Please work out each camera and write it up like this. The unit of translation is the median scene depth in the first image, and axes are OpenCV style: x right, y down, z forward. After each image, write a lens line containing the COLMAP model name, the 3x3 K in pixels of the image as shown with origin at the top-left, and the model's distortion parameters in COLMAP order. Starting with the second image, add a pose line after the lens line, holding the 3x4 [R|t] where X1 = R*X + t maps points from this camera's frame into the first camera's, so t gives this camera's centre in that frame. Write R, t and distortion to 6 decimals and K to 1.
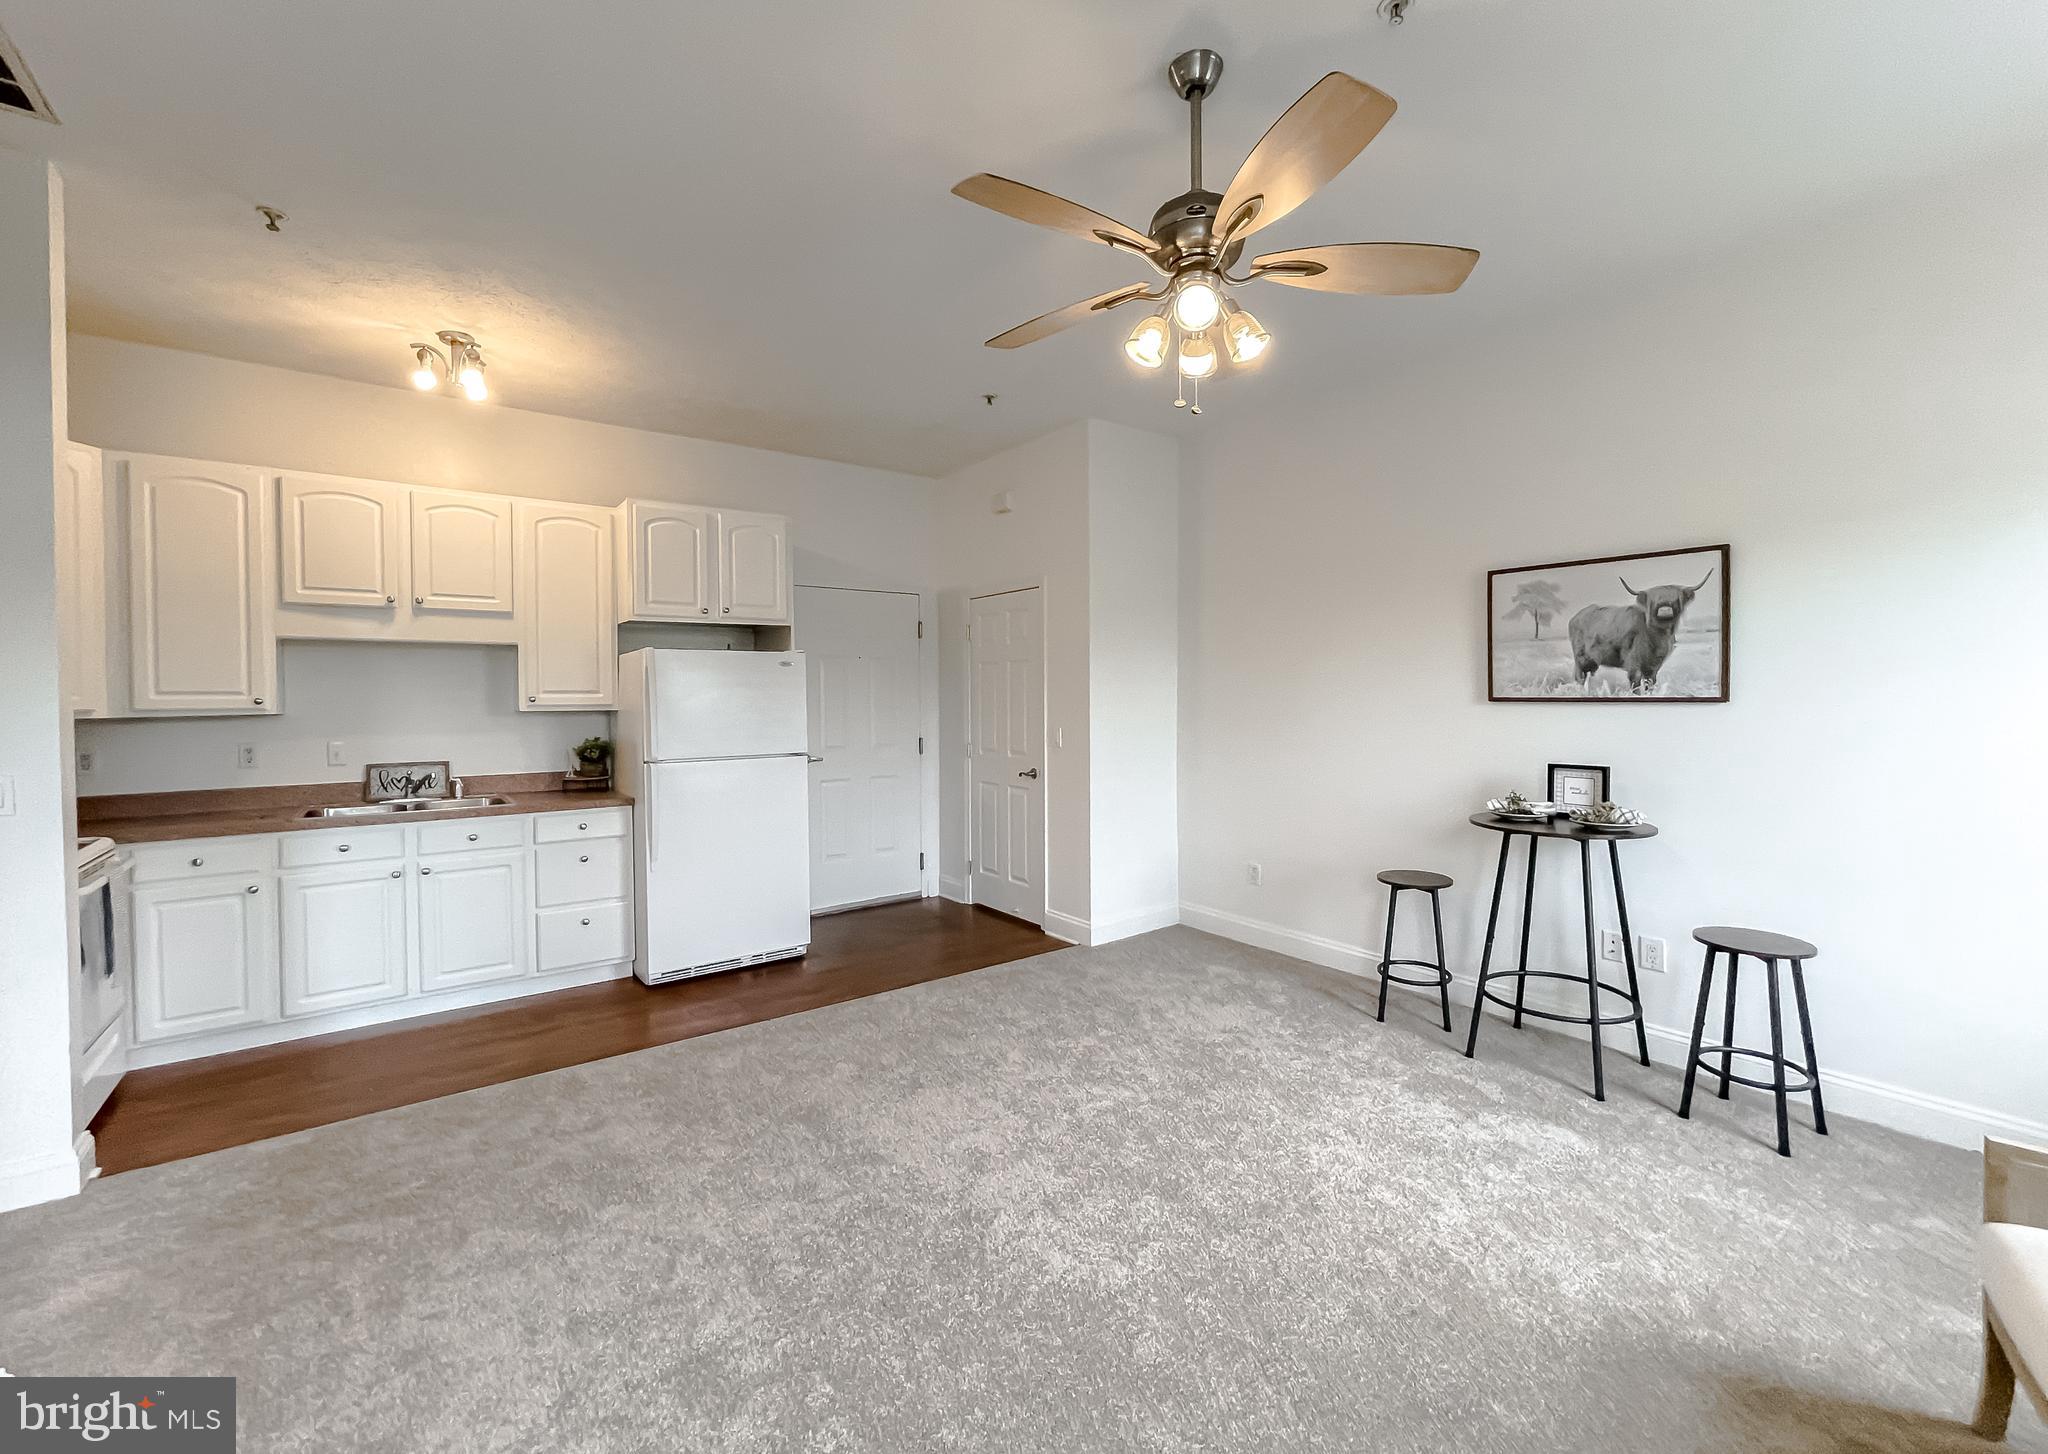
lens RADIAL K [[847.1, 0, 1018.4], [0, 847.1, 710.6], [0, 0, 1]] dist [-0.001841, 0.002725]
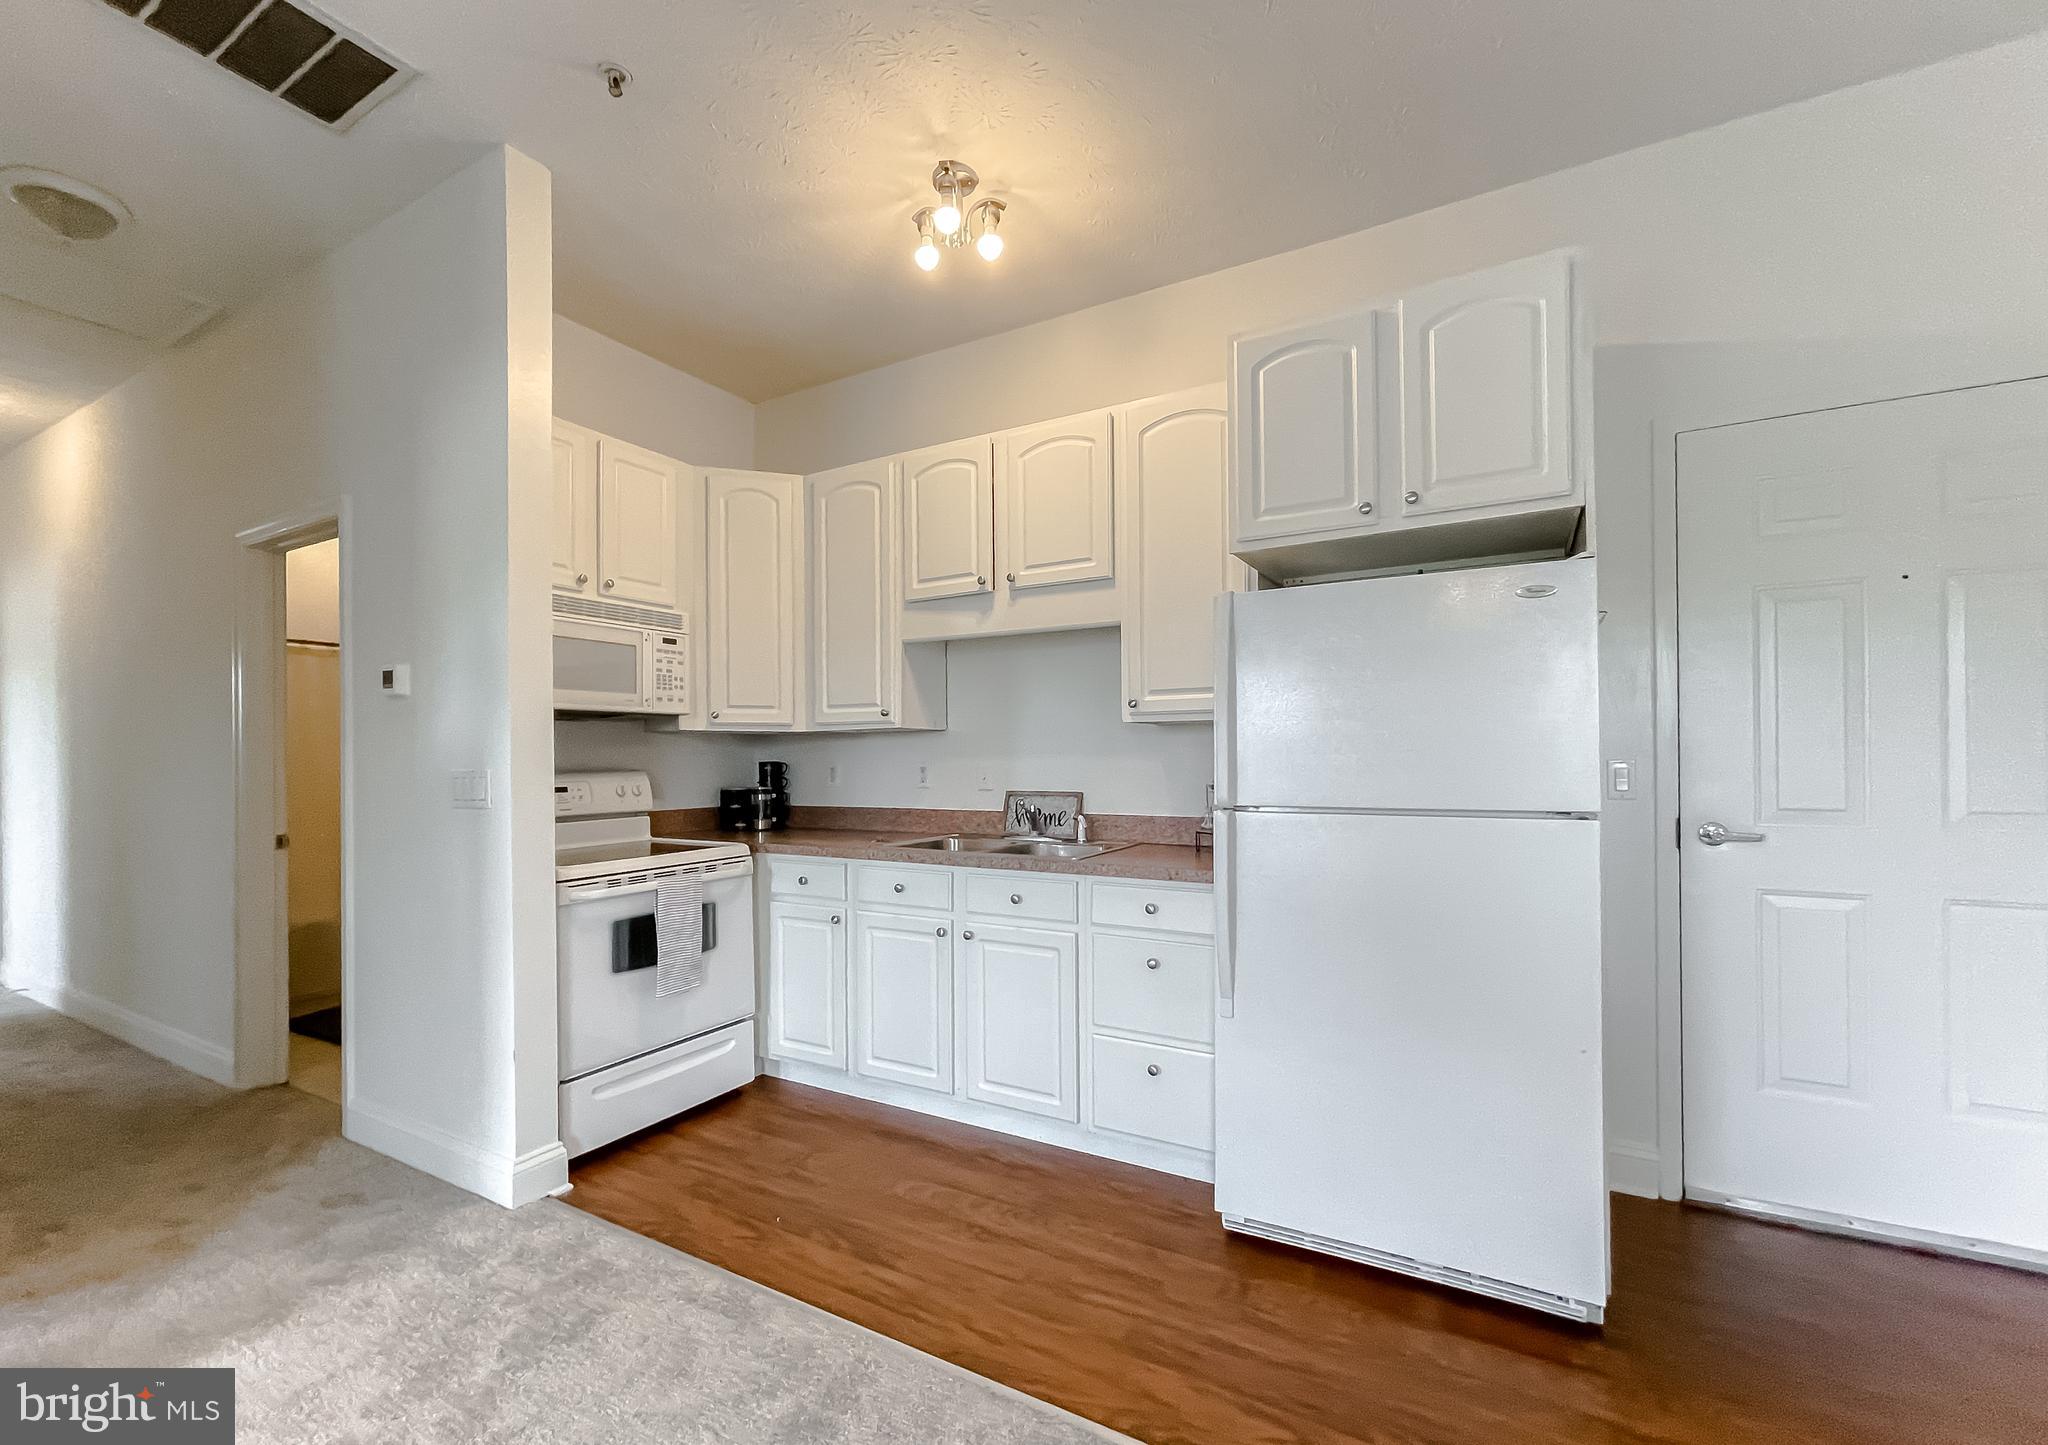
lens RADIAL K [[866.8, 0, 1013.1], [0, 866.8, 753.2], [0, 0, 1]] dist [-0.005806, -0.000456]
pose [[0.396989, -0.001266, -0.917823, 0.008547], [-0.013215, 0.999888, -0.007095, 0.033703], [0.917728, 0.014946, 0.396927, 0.689397]]
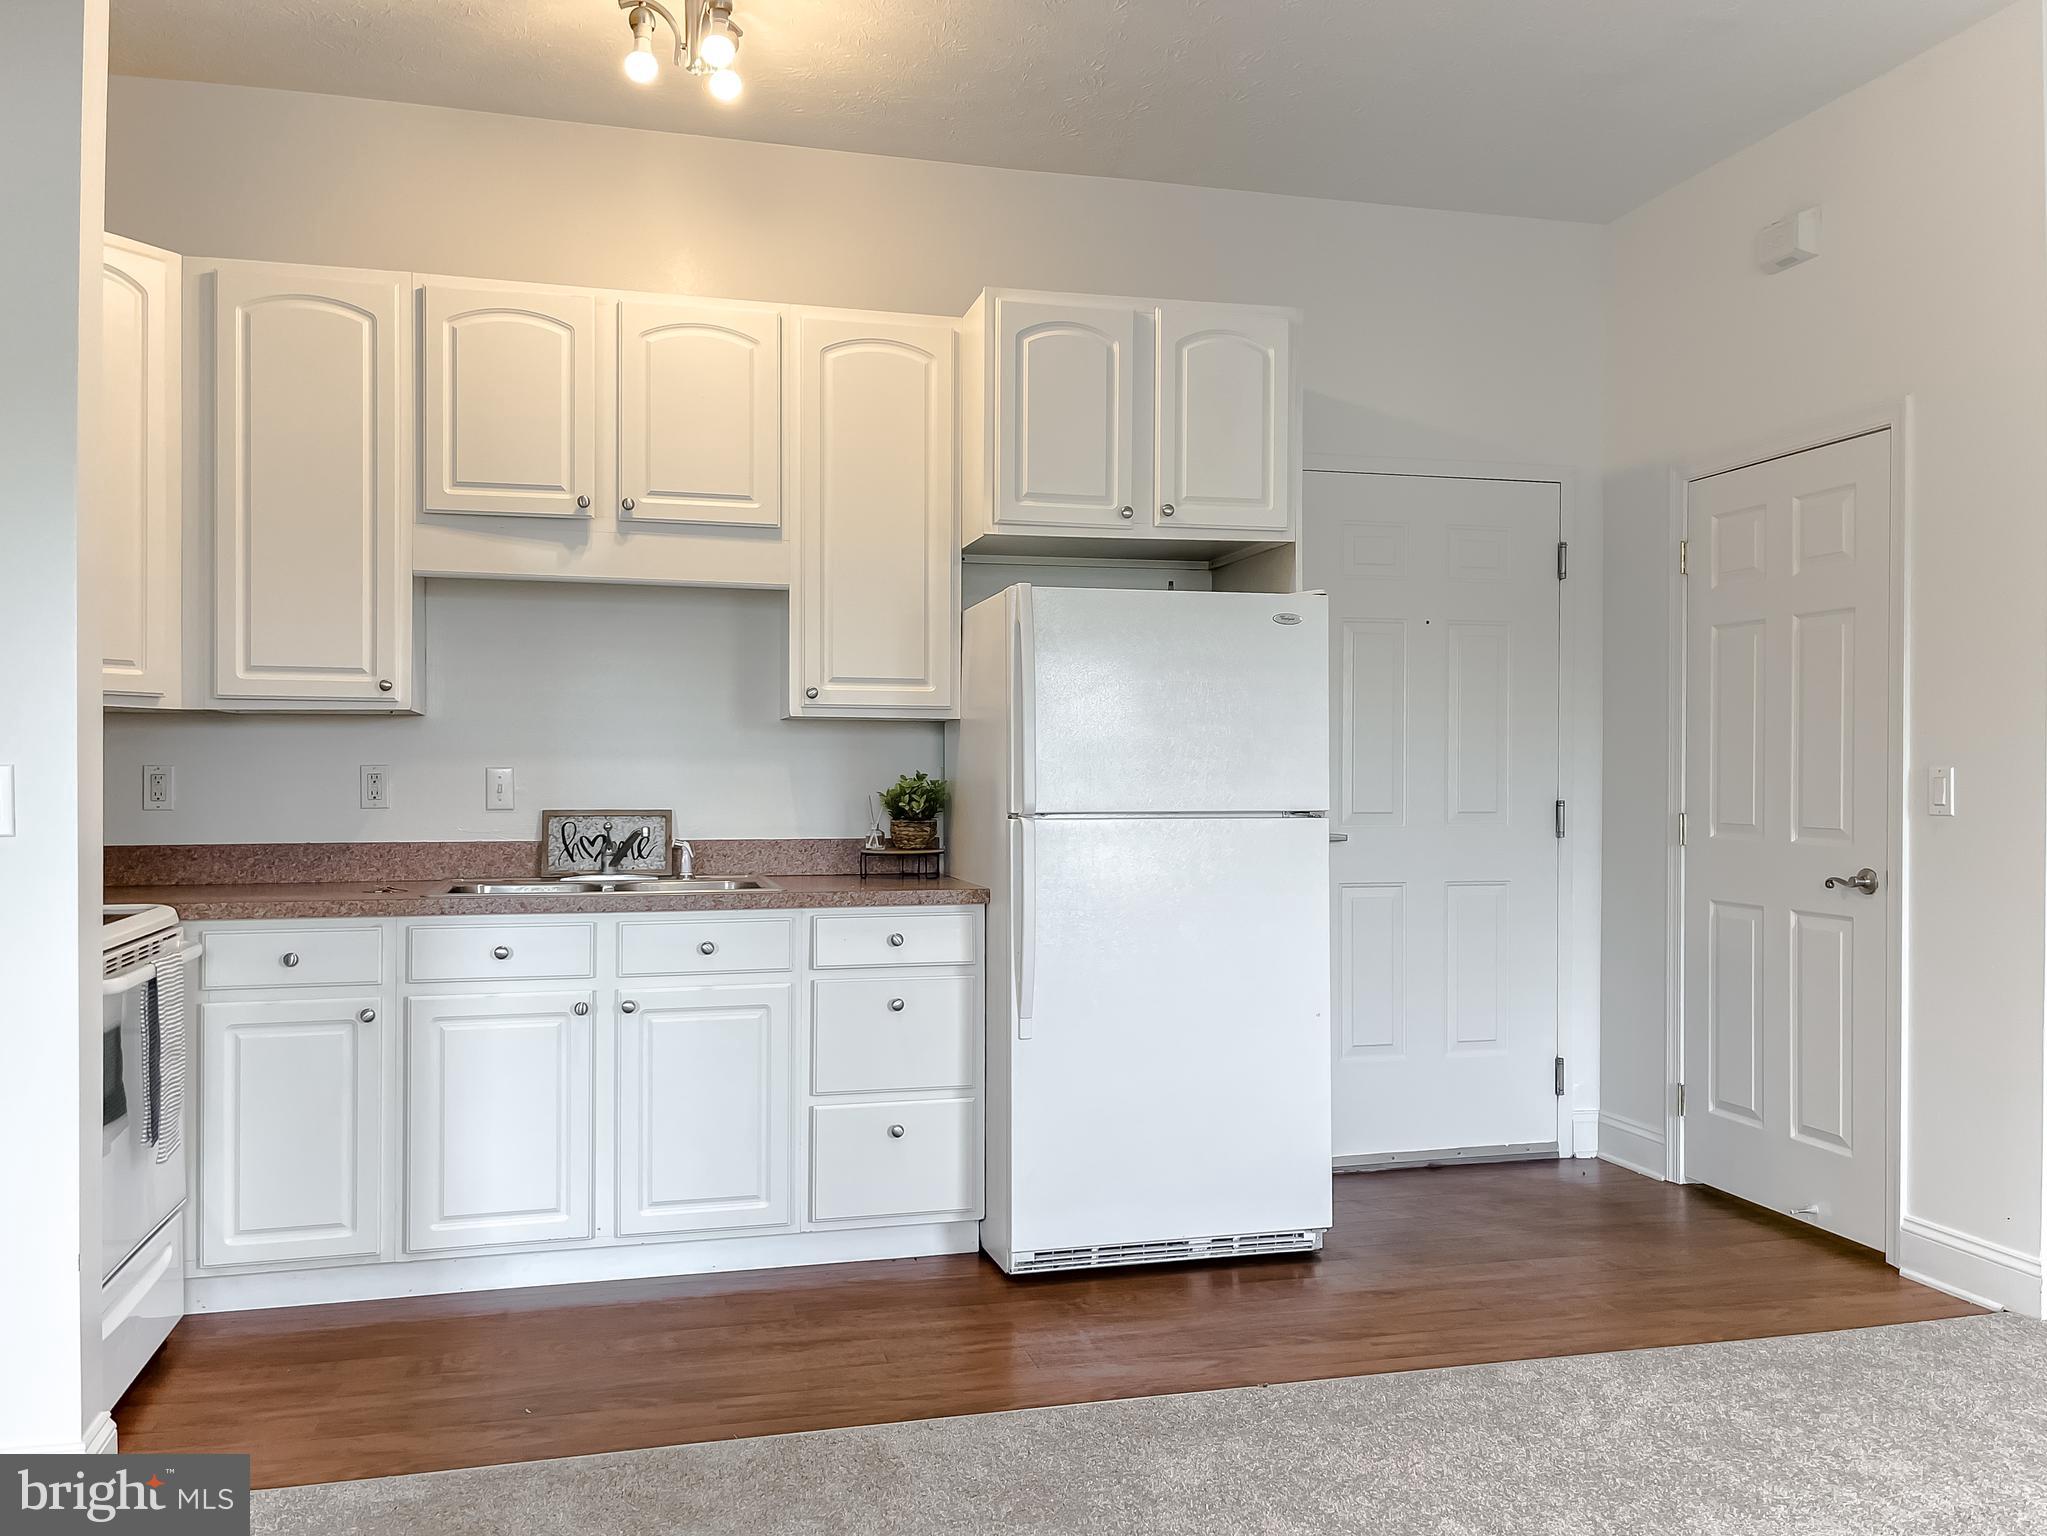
lens RADIAL K [[1615.6, 0, 1027.9], [0, 1615.6, 777.9], [0, 0, 1]] dist [0.050327, -0.048676]
pose [[0.929177, 0.010642, -0.369482, -0.088690], [-0.015674, 0.999821, -0.010619, 0.050466], [0.369303, 0.015658, 0.929177, 0.137792]]
